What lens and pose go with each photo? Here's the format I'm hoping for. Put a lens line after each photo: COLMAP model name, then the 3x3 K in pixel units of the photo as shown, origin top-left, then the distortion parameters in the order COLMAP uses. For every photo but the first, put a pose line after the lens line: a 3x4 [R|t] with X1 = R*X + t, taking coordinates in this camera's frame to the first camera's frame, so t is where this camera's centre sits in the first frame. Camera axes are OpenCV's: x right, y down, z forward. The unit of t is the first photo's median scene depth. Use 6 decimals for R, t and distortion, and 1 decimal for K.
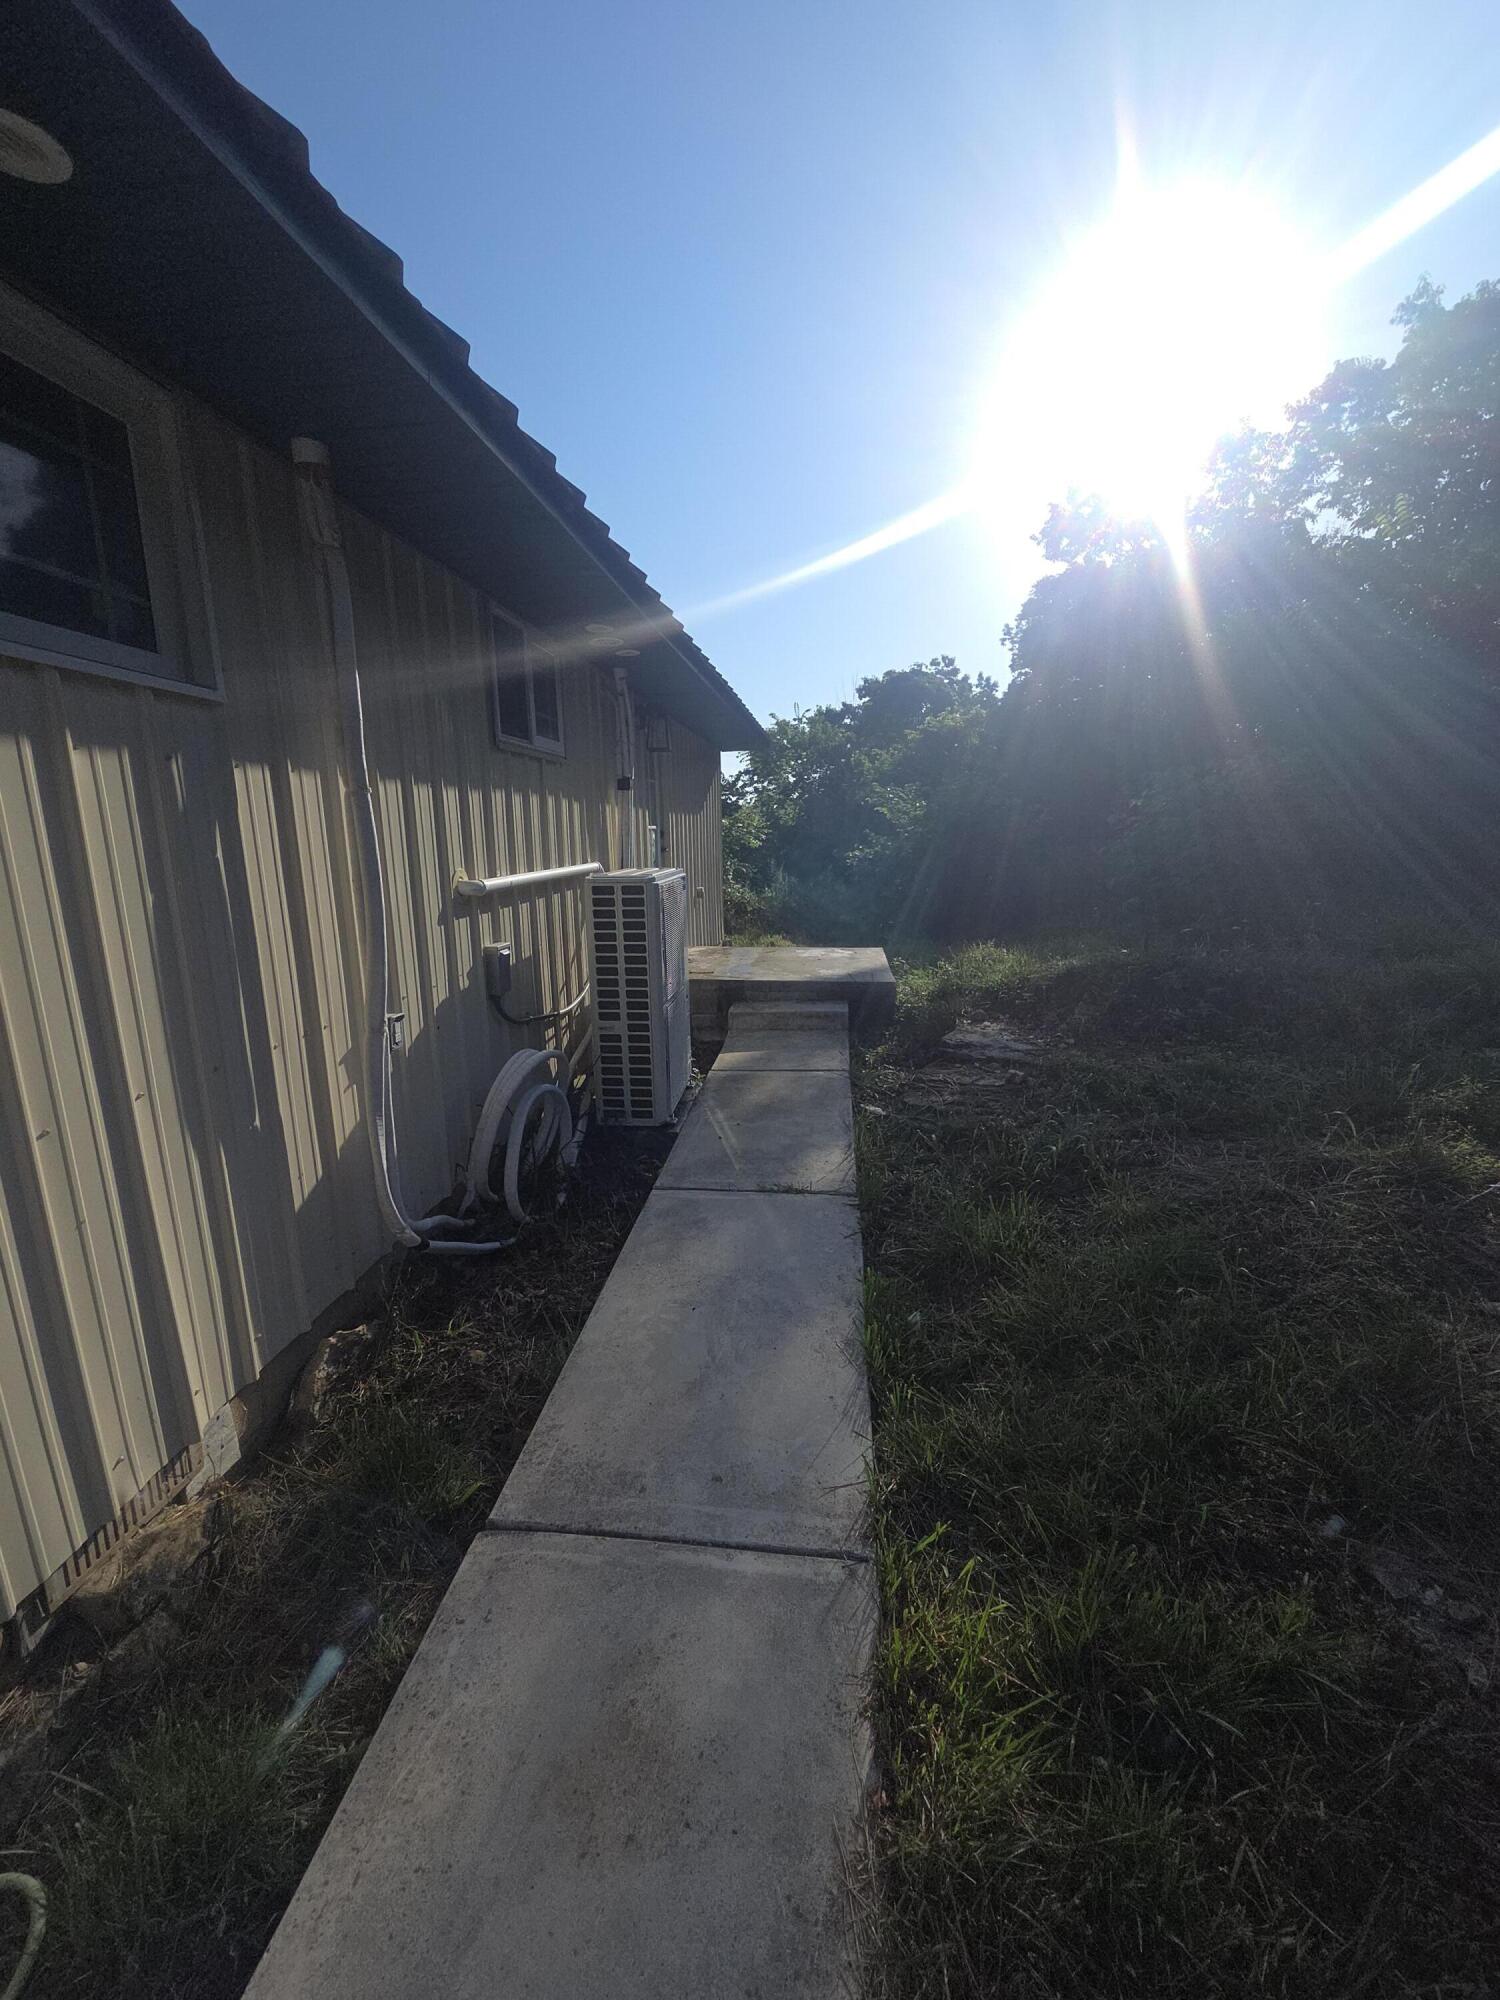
lens RADIAL K [[821.7, 0, 750.2], [0, 821.7, 996.1], [0, 0, 1]] dist [0.008109, -0.000820]
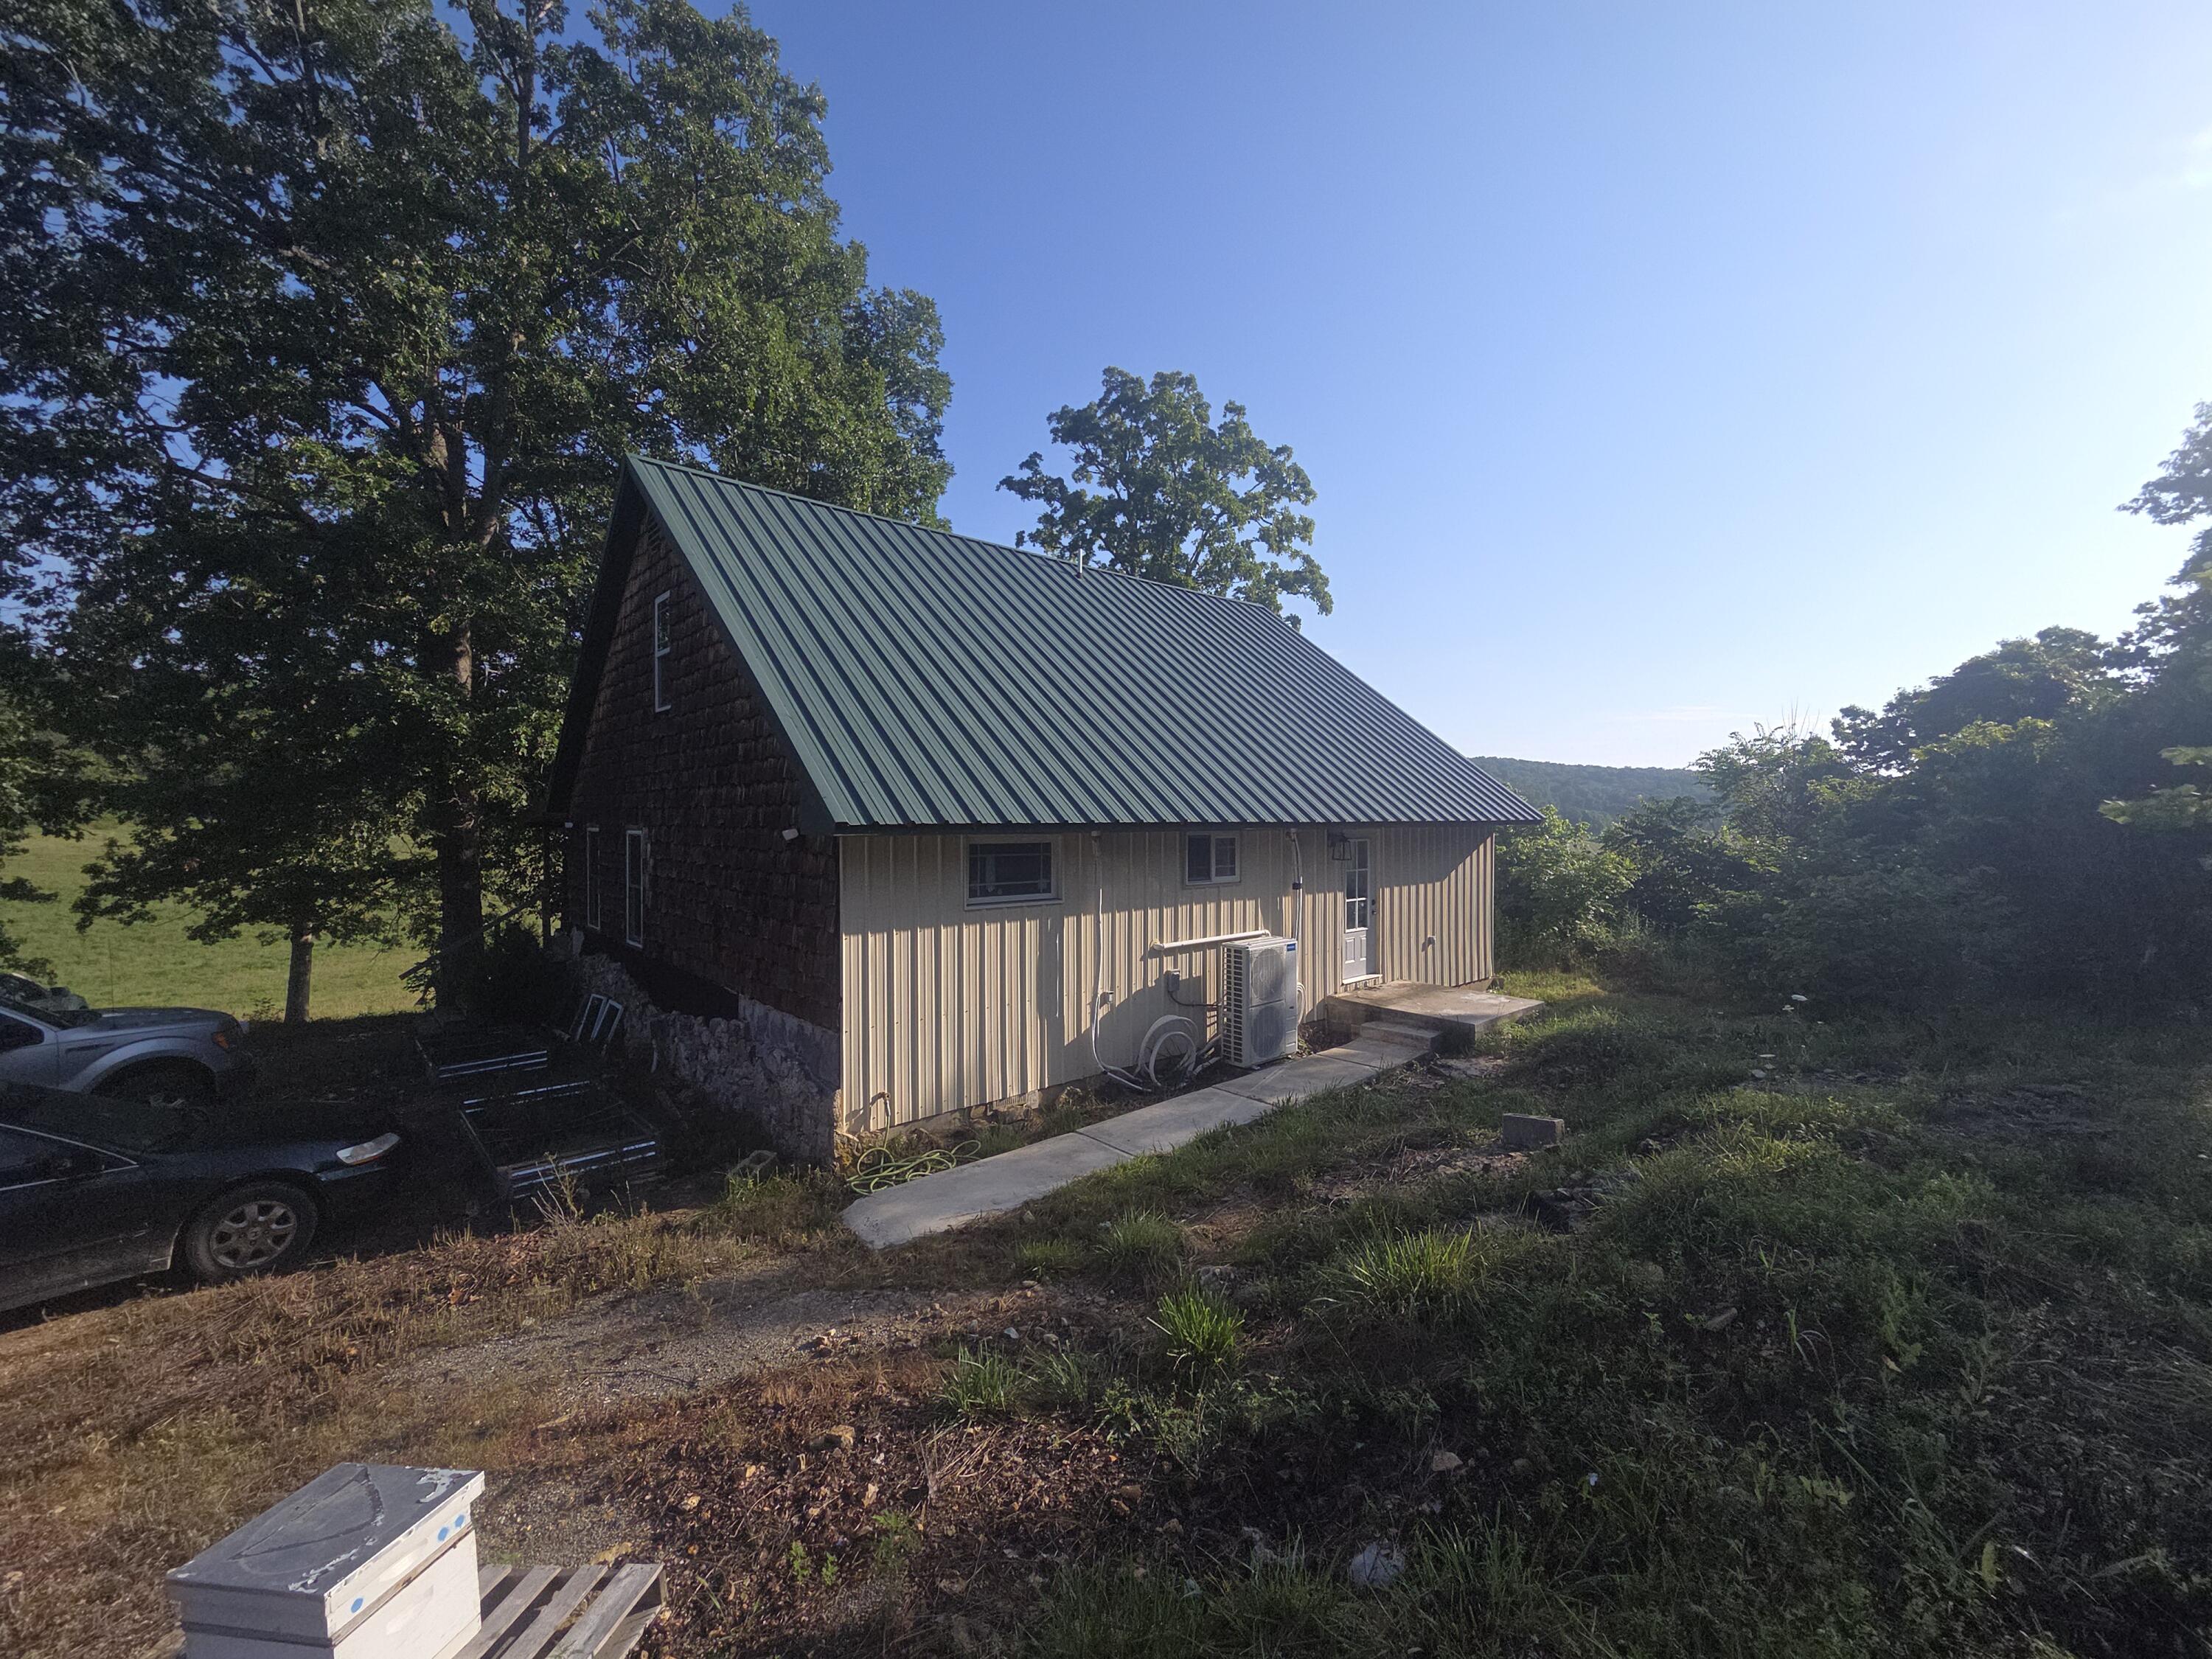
lens RADIAL K [[908.8, 0, 1103.1], [0, 908.8, 822.7], [0, 0, 1]] dist [0.008109, -0.000820]
pose [[0.734739, 0.027299, -0.677800, 1.523575], [-0.147736, 0.981645, -0.120611, -0.153939], [0.662067, 0.188754, 0.725286, -1.305989]]
